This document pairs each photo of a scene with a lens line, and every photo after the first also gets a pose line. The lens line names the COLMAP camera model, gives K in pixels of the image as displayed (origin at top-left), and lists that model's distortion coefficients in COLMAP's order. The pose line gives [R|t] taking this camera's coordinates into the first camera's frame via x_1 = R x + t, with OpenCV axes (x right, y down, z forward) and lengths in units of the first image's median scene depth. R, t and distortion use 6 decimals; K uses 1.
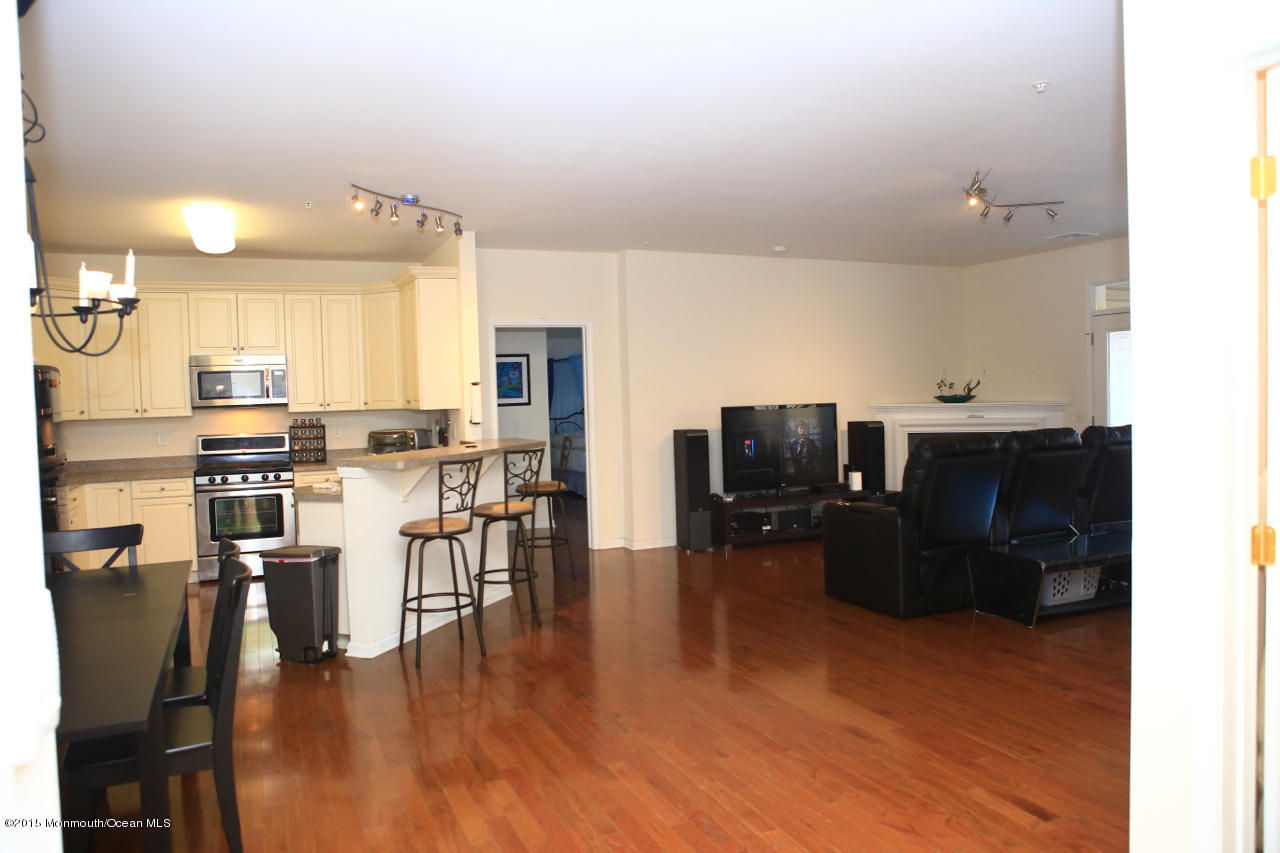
lens RADIAL K [[910.3, 0, 646.0], [0, 910.3, 423.6], [0, 0, 1]] dist [-0.077025, 0.033426]
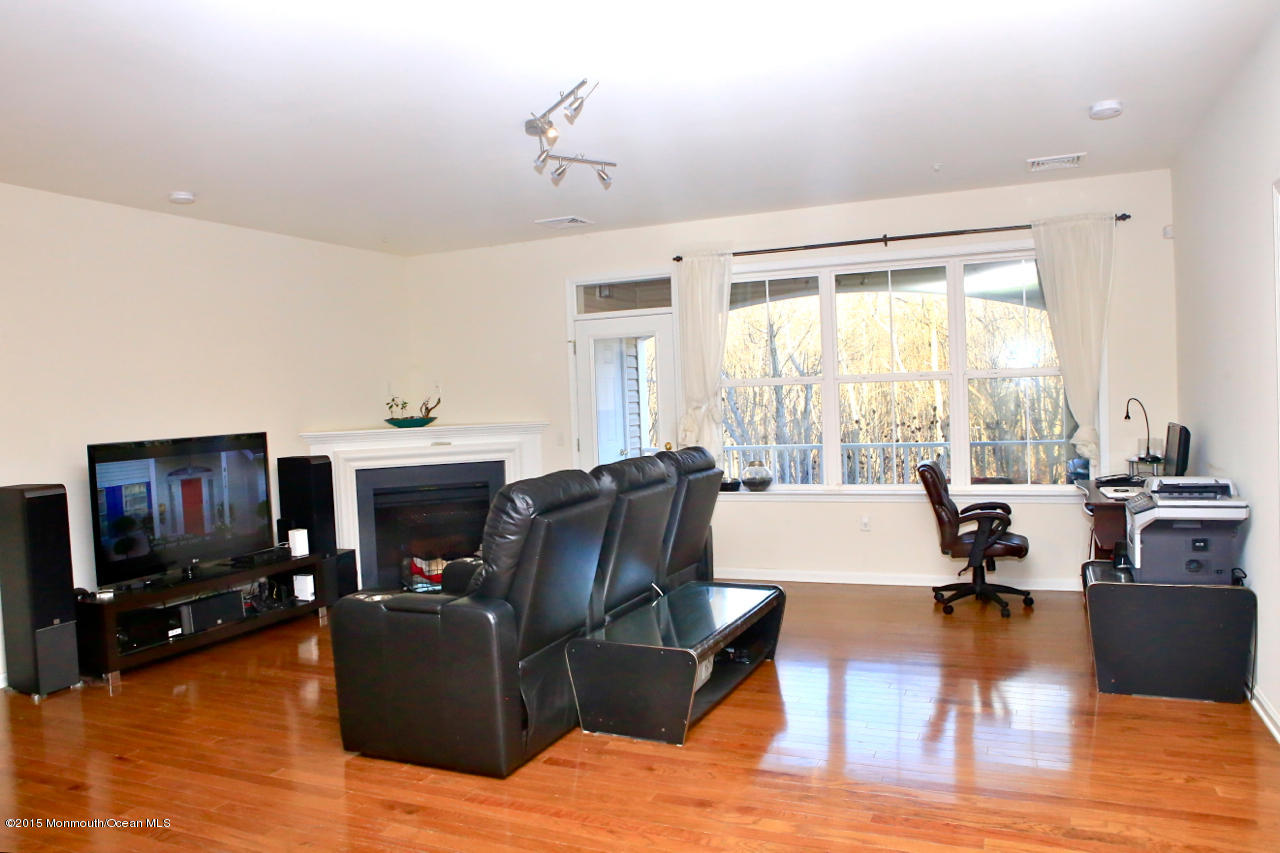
lens RADIAL K [[910.3, 0, 643.2], [0, 910.3, 425.2], [0, 0, 1]] dist [-0.077025, 0.033426]
pose [[0.744241, -0.025534, 0.667423, -0.034701], [0.041410, 0.999111, -0.007953, -0.011242], [-0.666627, 0.033557, 0.744636, 0.314165]]
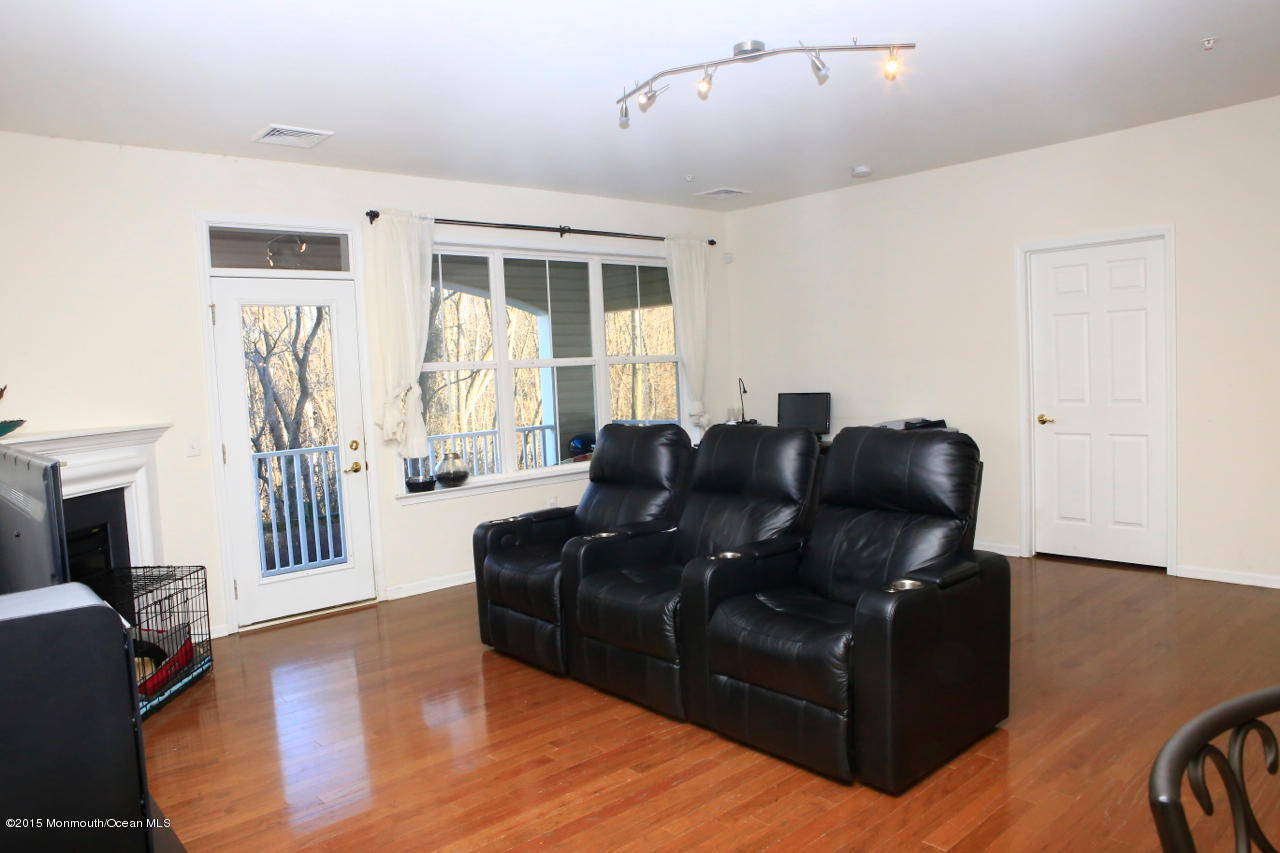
lens RADIAL K [[910.3, 0, 636.1], [0, 910.3, 429.5], [0, 0, 1]] dist [-0.077025, 0.033426]
pose [[-0.276301, -0.038670, 0.960293, -0.161200], [0.075304, 0.995247, 0.061745, -0.035247], [-0.958116, 0.089374, -0.272076, 0.906933]]
